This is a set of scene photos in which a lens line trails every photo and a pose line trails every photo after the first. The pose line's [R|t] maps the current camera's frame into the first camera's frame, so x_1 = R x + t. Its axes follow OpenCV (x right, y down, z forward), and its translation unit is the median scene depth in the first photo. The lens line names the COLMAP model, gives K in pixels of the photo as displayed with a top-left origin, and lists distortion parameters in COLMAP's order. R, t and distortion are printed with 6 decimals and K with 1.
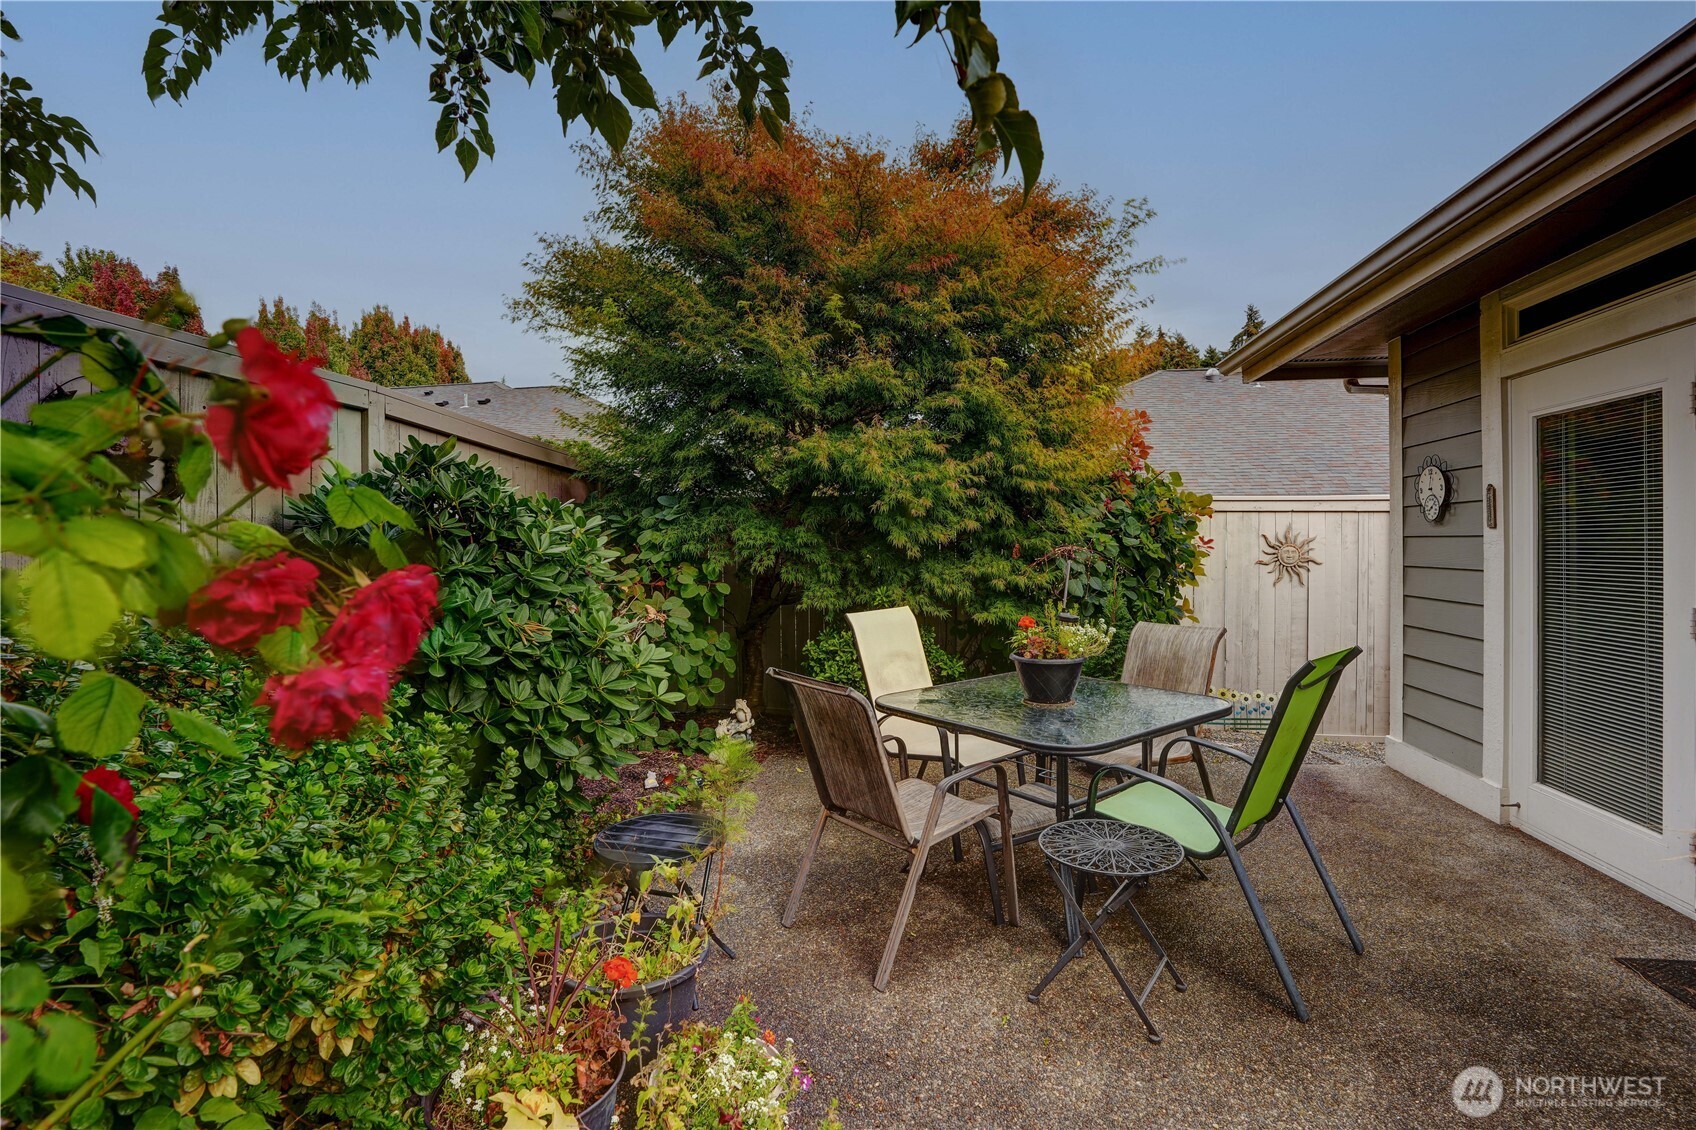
lens RADIAL K [[776.2, 0, 853.3], [0, 776.2, 573.4], [0, 0, 1]] dist [-0.044972, 0.011177]
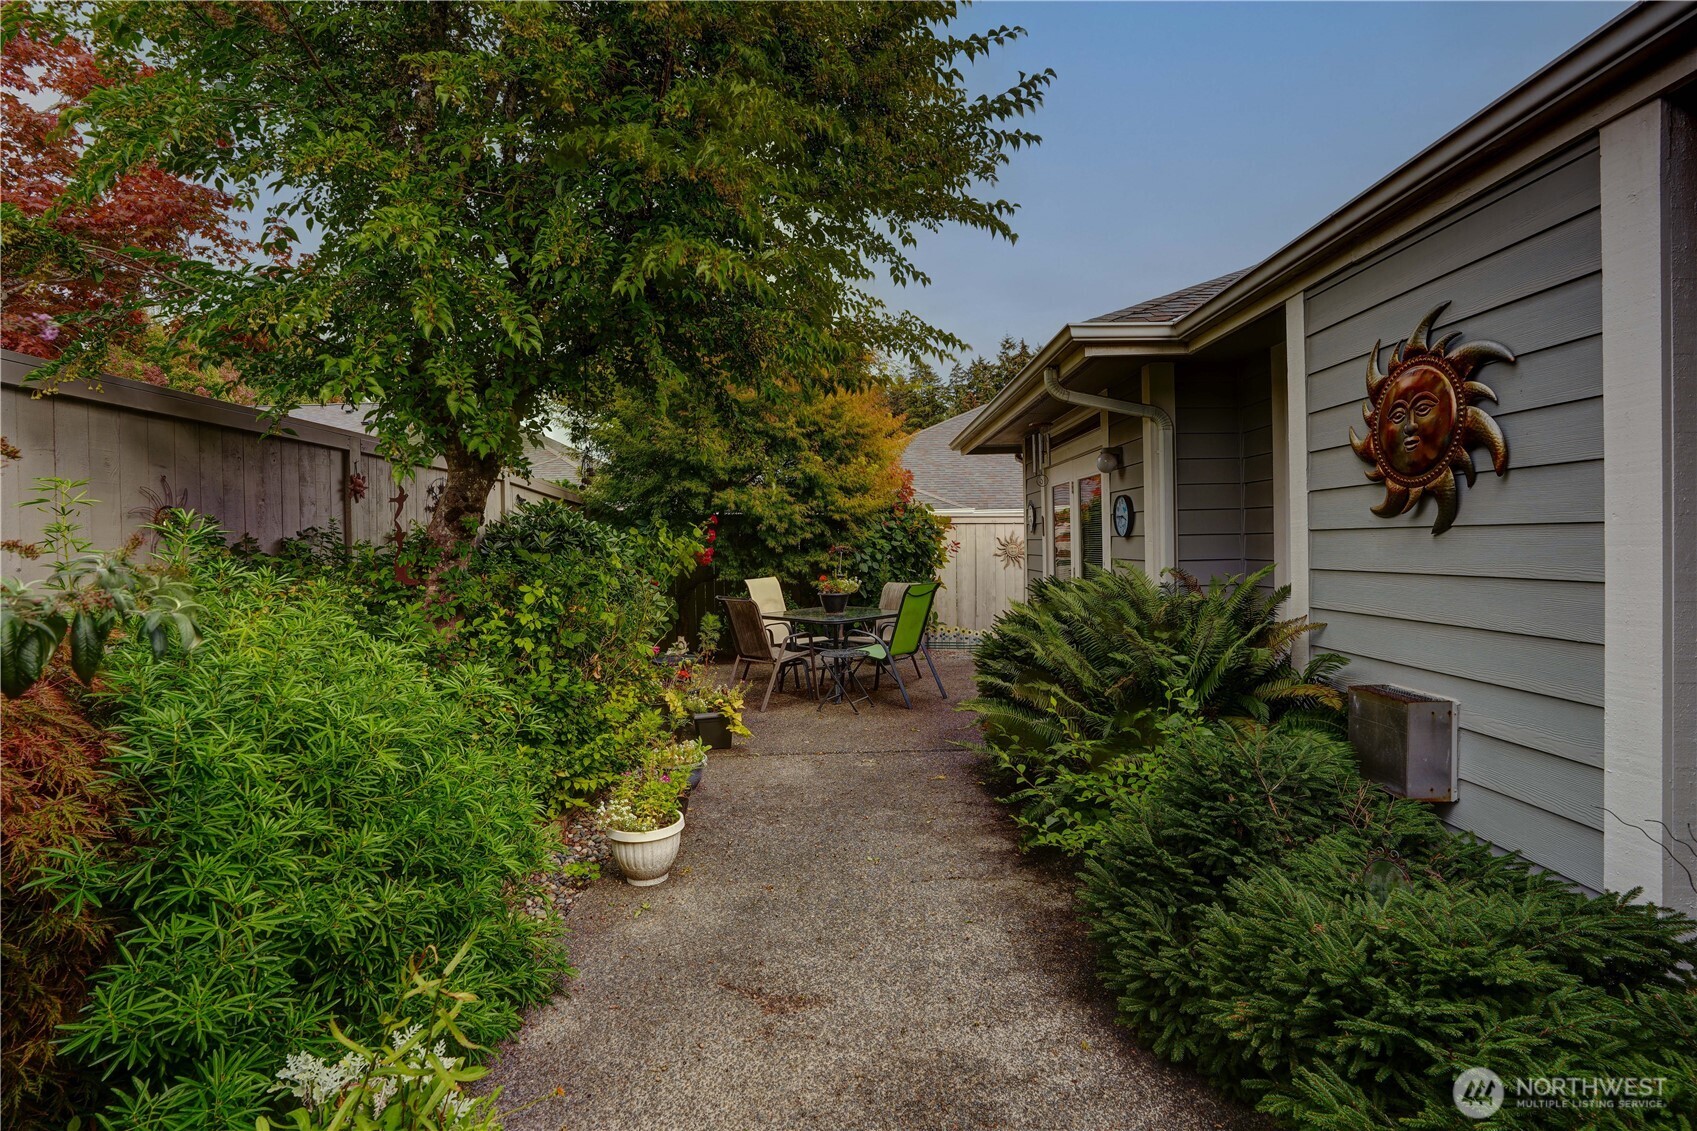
lens RADIAL K [[776.7, 0, 858.7], [0, 776.7, 557.5], [0, 0, 1]] dist [-0.044972, 0.011177]
pose [[0.987478, -0.010905, 0.157381, -0.030197], [0.014017, 0.999727, -0.018676, 0.029528], [-0.157135, 0.020649, 0.987361, -0.938132]]
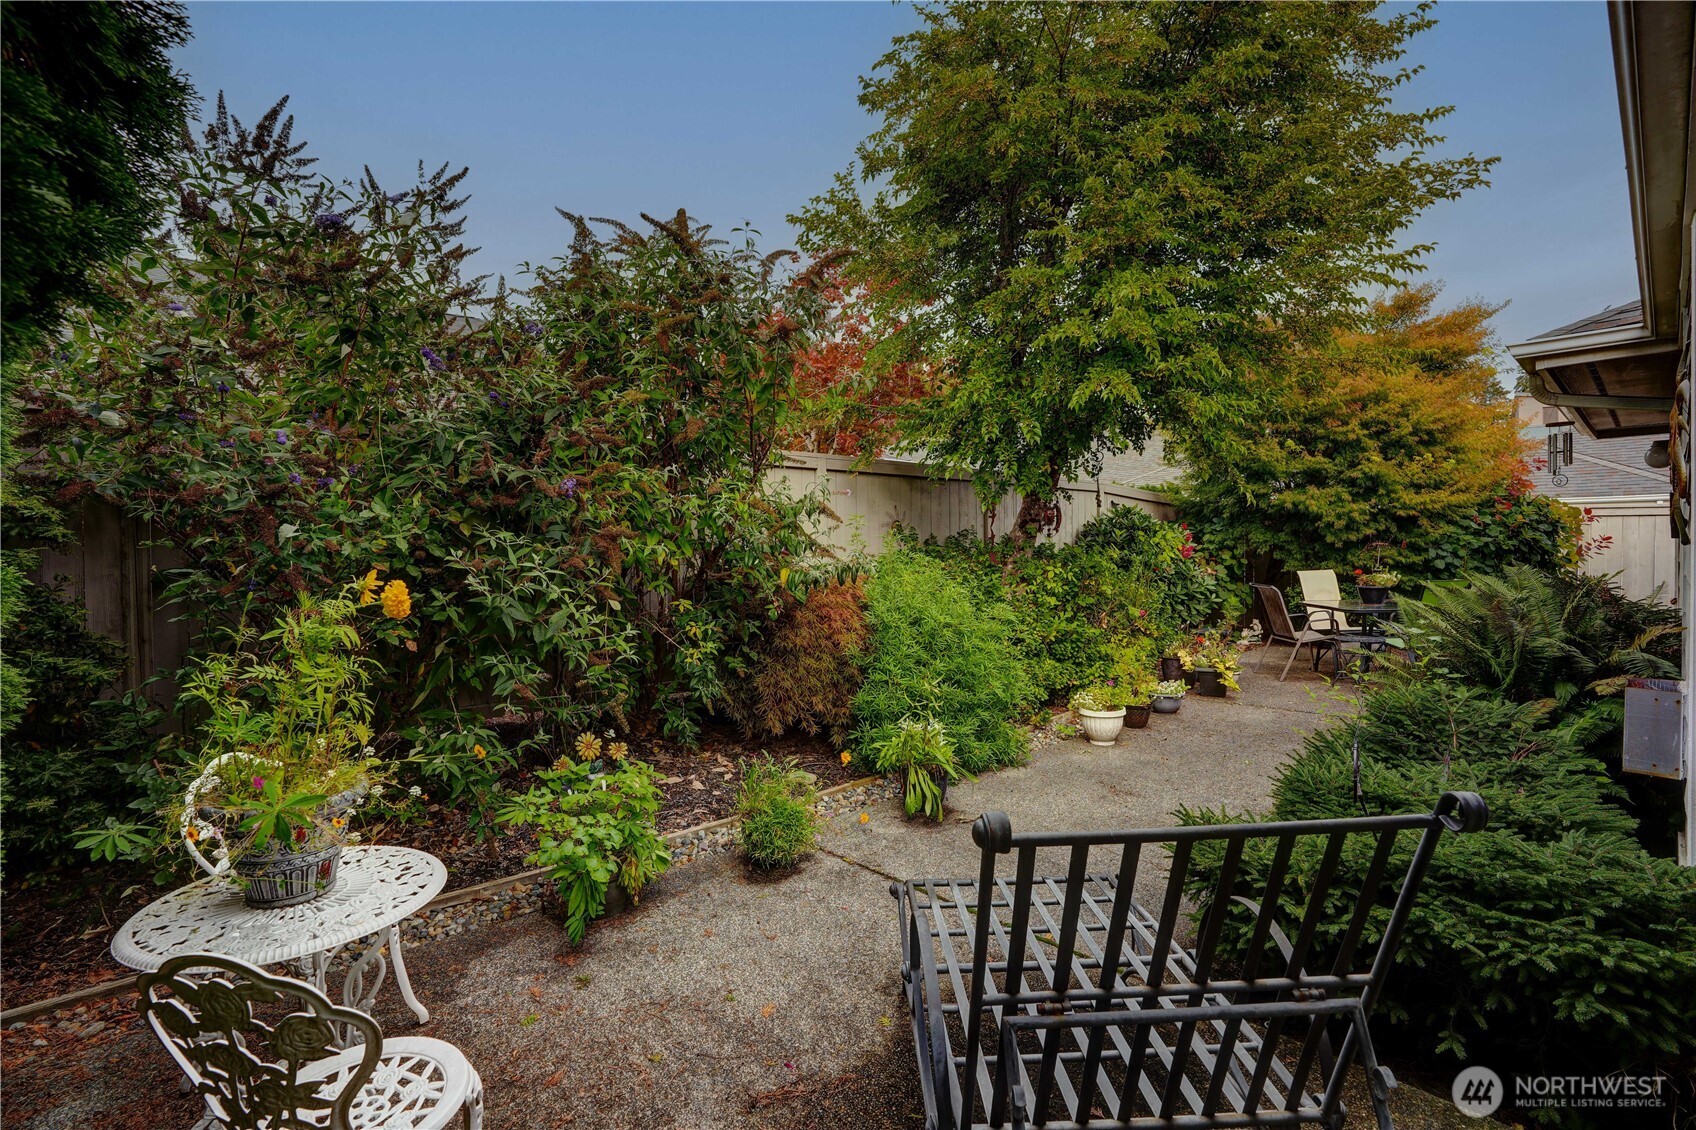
lens RADIAL K [[776.2, 0, 874.2], [0, 776.2, 548.1], [0, 0, 1]] dist [-0.044972, 0.011177]
pose [[0.785560, 0.006933, -0.618747, 0.363692], [-0.018757, 0.999745, -0.012612, 0.030006], [0.618501, 0.021514, 0.785489, -1.382285]]
